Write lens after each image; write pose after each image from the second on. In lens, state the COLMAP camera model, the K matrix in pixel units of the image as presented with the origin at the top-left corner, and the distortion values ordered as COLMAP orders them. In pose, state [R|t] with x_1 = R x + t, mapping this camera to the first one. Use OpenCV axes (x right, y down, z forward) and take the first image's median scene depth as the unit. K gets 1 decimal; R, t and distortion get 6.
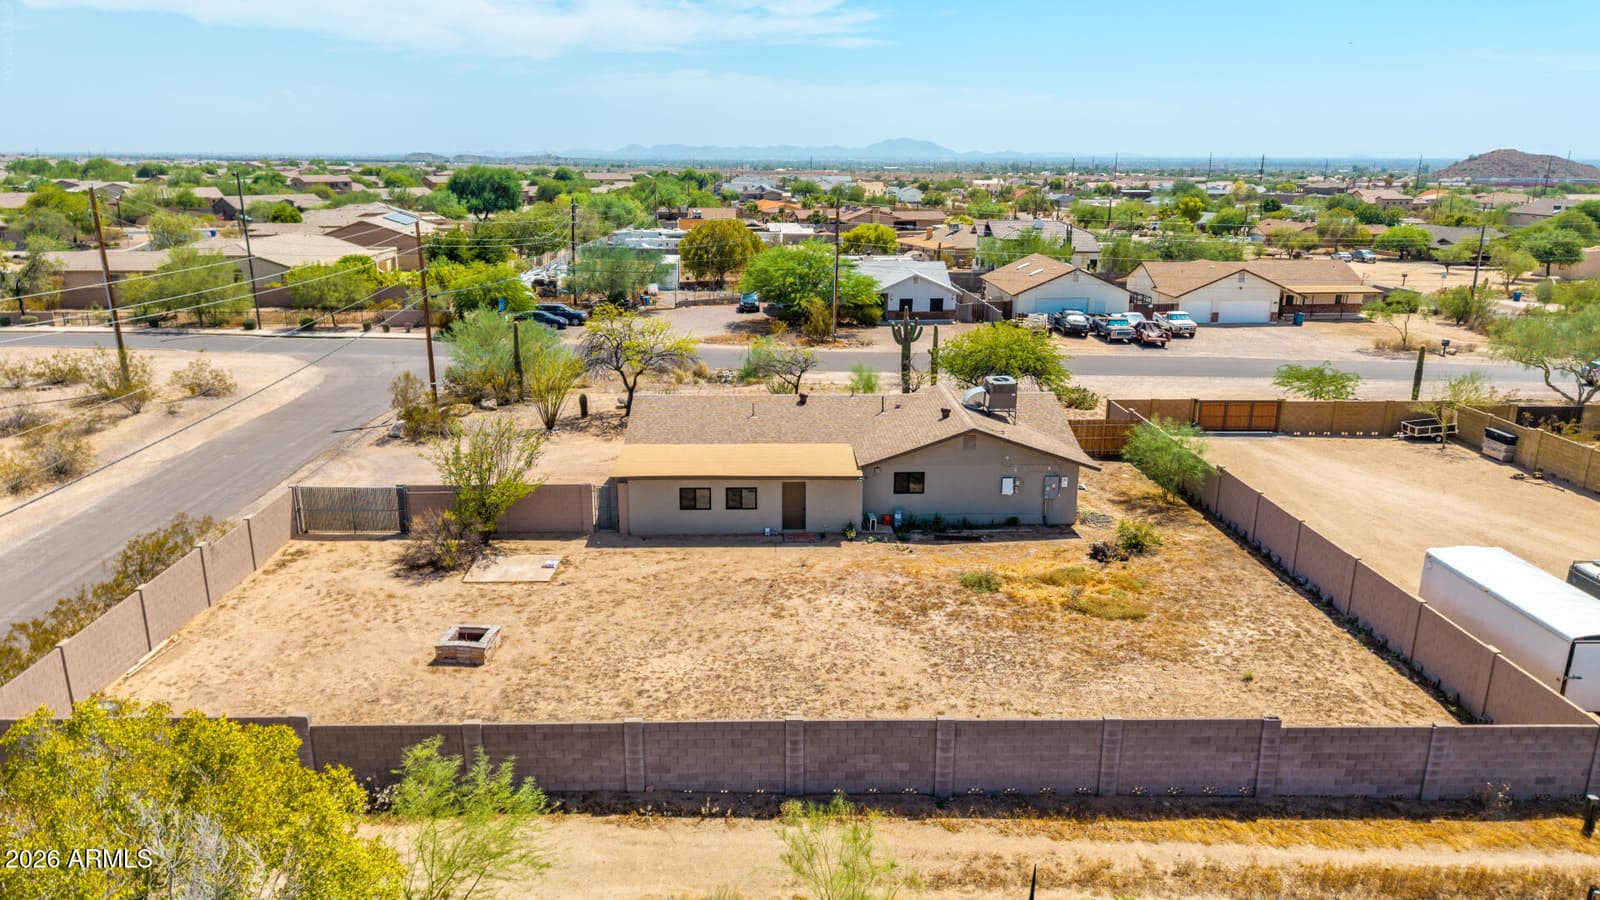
lens RADIAL K [[1072.0, 0, 795.2], [0, 1072.0, 452.7], [0, 0, 1]] dist [0.046876, -0.052985]
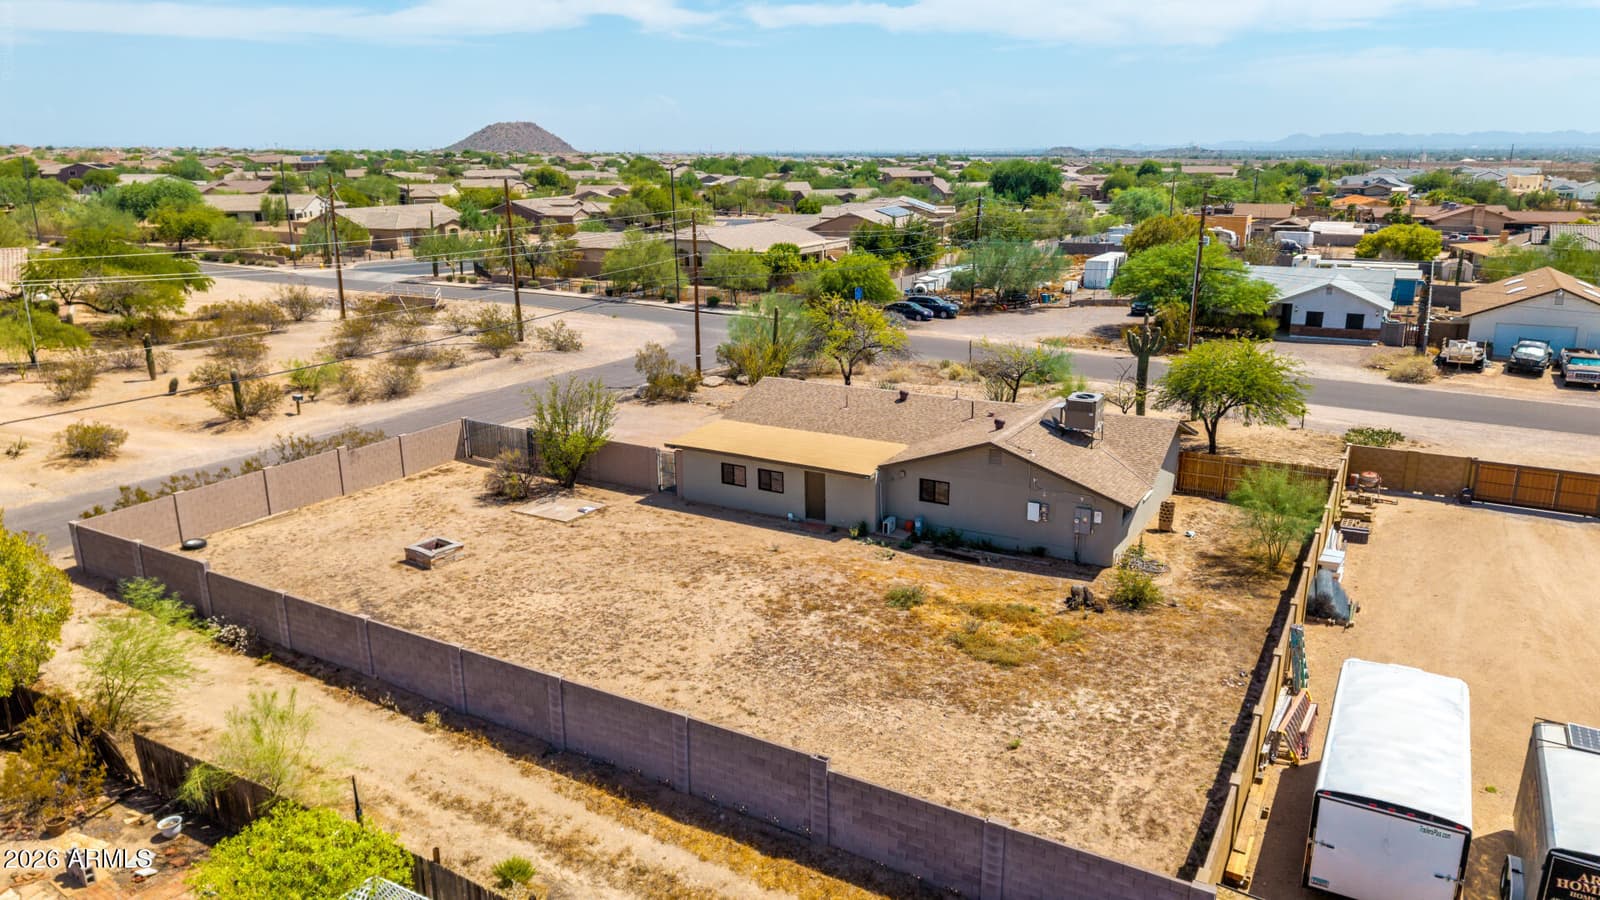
lens RADIAL K [[1094.5, 0, 791.1], [0, 1094.5, 458.7], [0, 0, 1]] dist [0.042665, -0.032357]
pose [[0.847477, 0.134079, -0.513621, 0.487105], [-0.131423, 0.990449, 0.041706, -0.024295], [0.514307, 0.032157, 0.857003, 0.098214]]
